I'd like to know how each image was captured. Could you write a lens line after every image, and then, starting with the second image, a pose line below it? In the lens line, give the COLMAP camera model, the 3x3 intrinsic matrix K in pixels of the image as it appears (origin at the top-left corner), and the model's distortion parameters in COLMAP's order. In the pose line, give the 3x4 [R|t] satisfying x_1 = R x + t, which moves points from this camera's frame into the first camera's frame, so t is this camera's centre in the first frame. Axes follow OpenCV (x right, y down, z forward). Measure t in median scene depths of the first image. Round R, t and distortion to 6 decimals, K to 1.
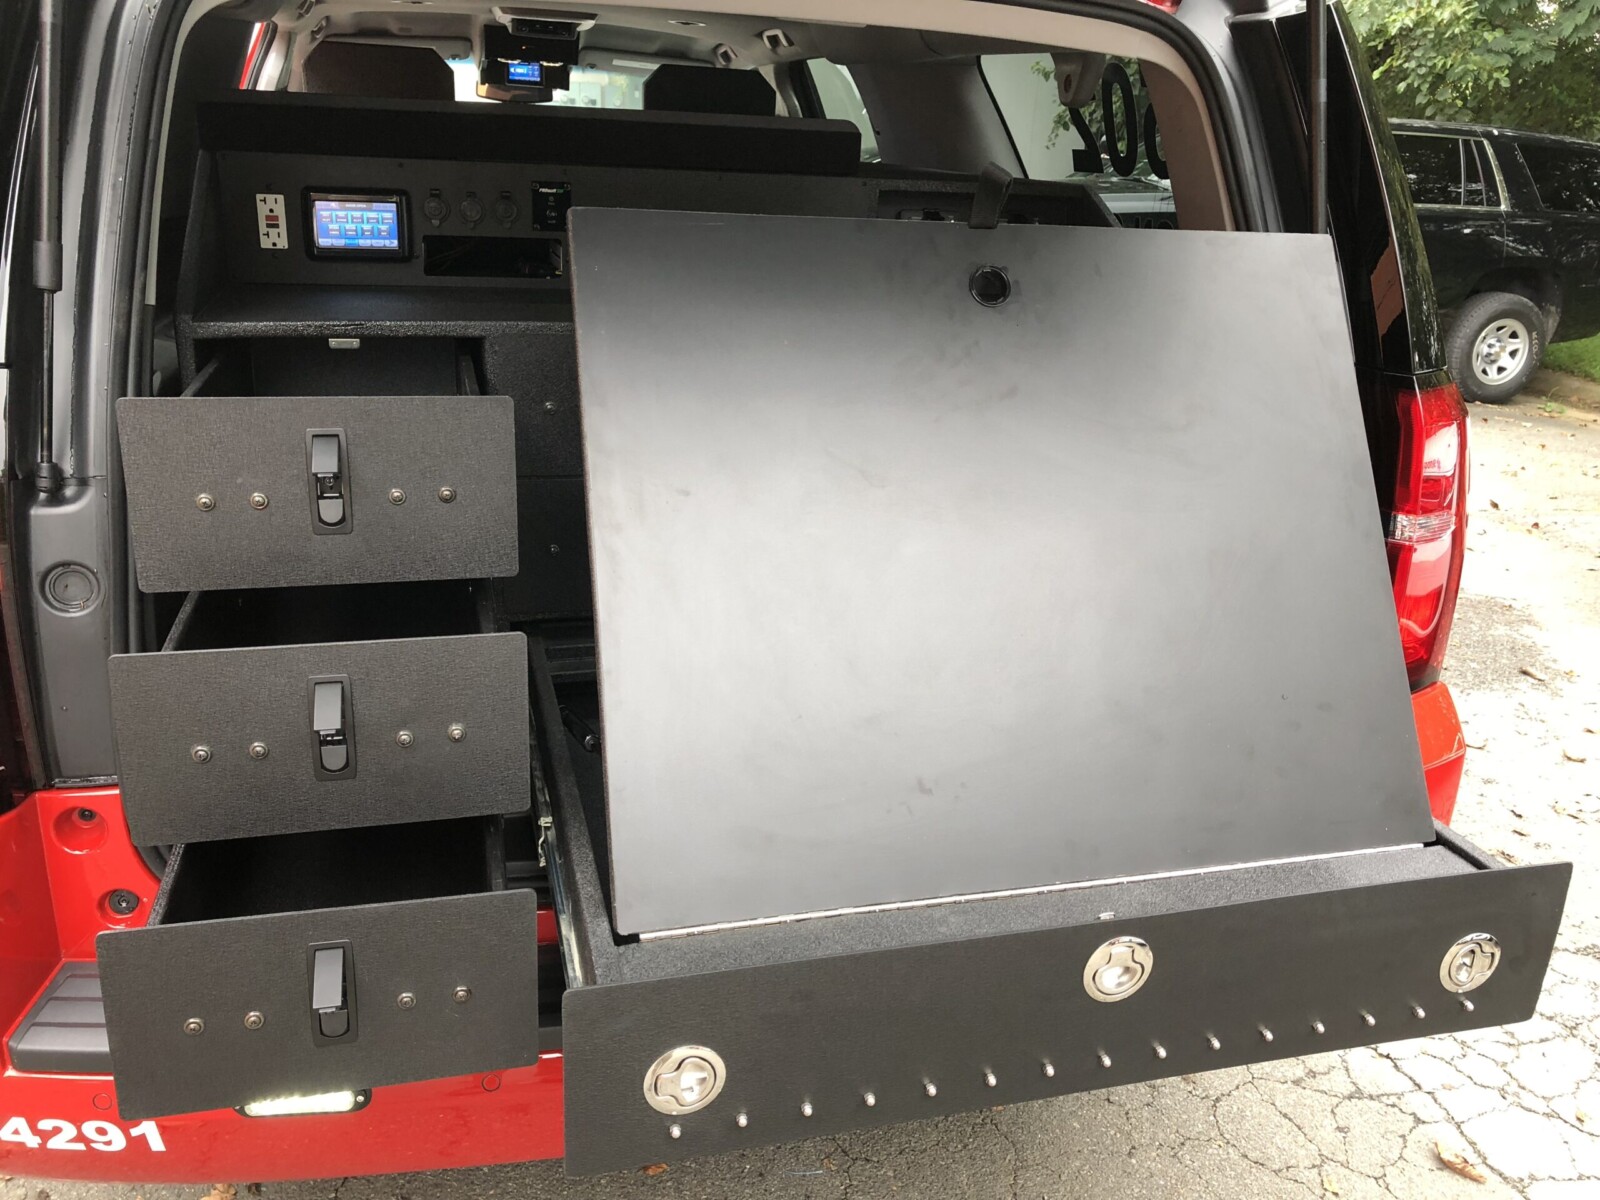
lens RADIAL K [[1295.6, 0, 799.7], [0, 1295.6, 556.5], [0, 0, 1]] dist [0.003311, -0.003456]
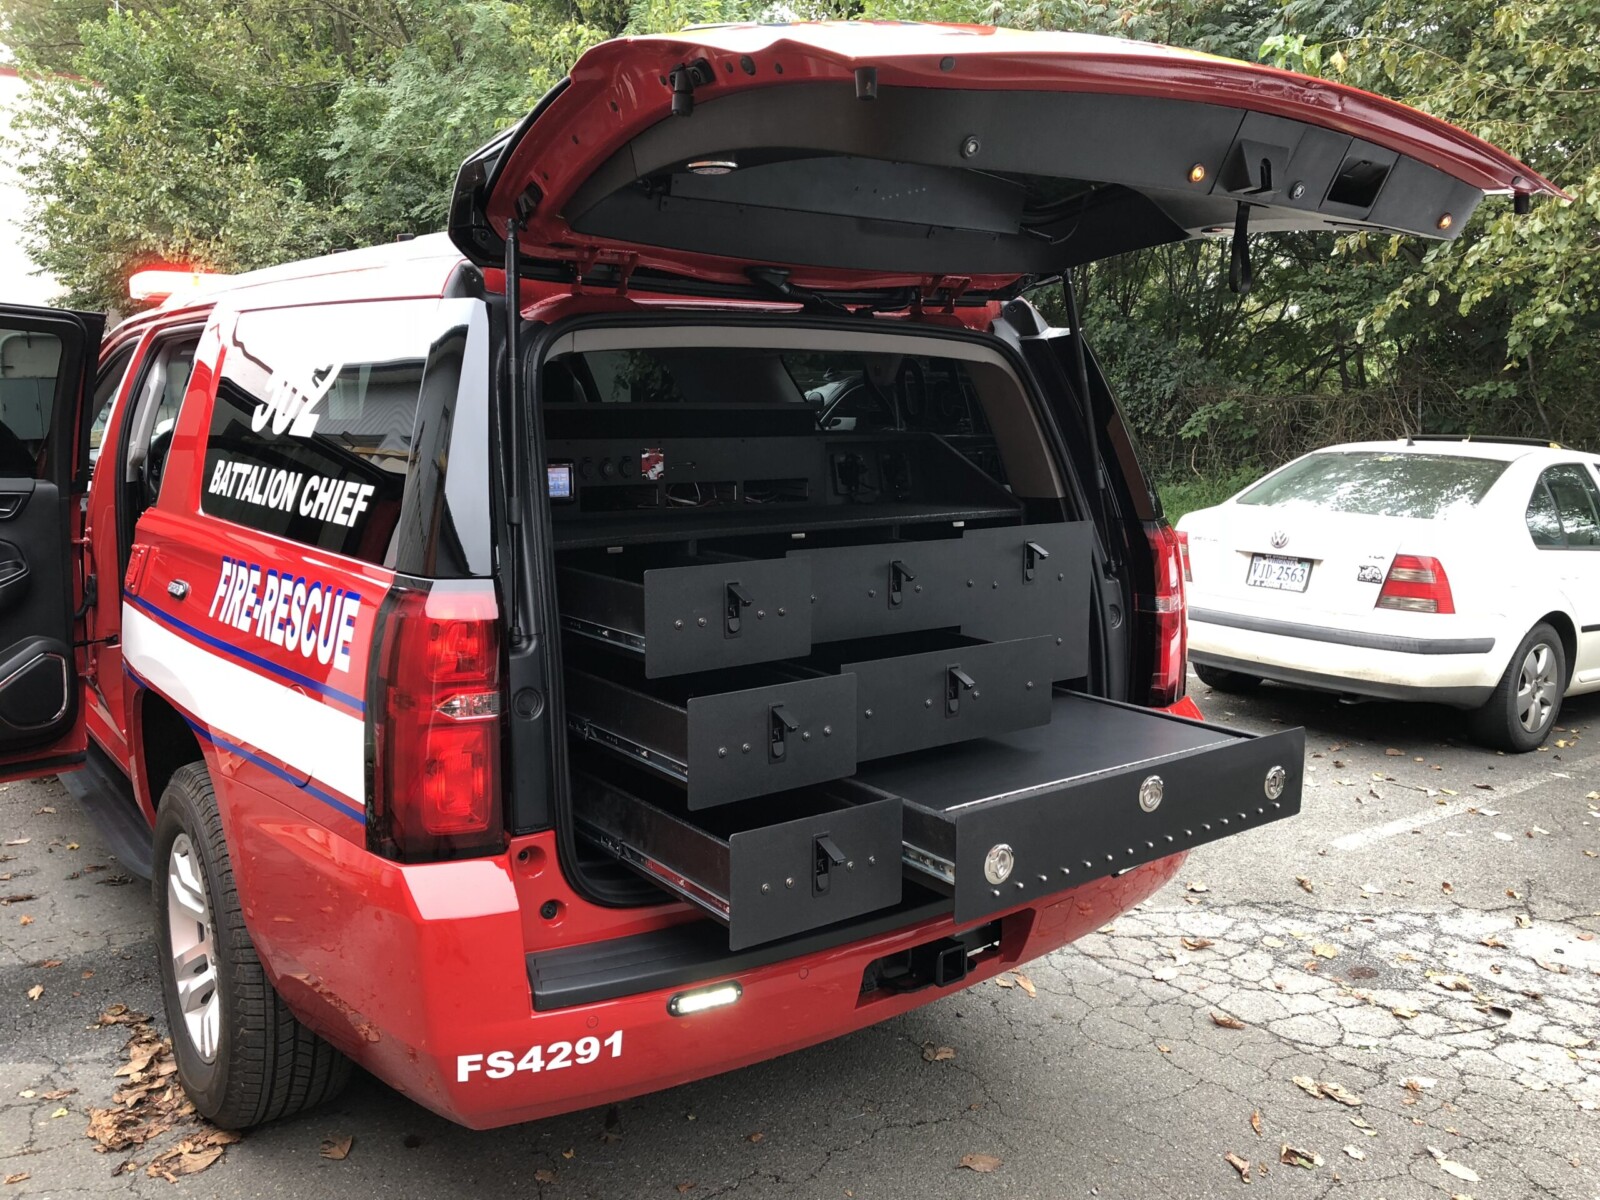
lens RADIAL K [[1310.1, 0, 800.0], [0, 1310.1, 600.0], [0, 0, 1]] dist [0.033494, 0.001495]
pose [[0.927182, -0.106404, 0.359182, -0.814519], [0.165341, 0.976605, -0.137496, 0.179648], [-0.336149, 0.186871, 0.923083, -0.651781]]
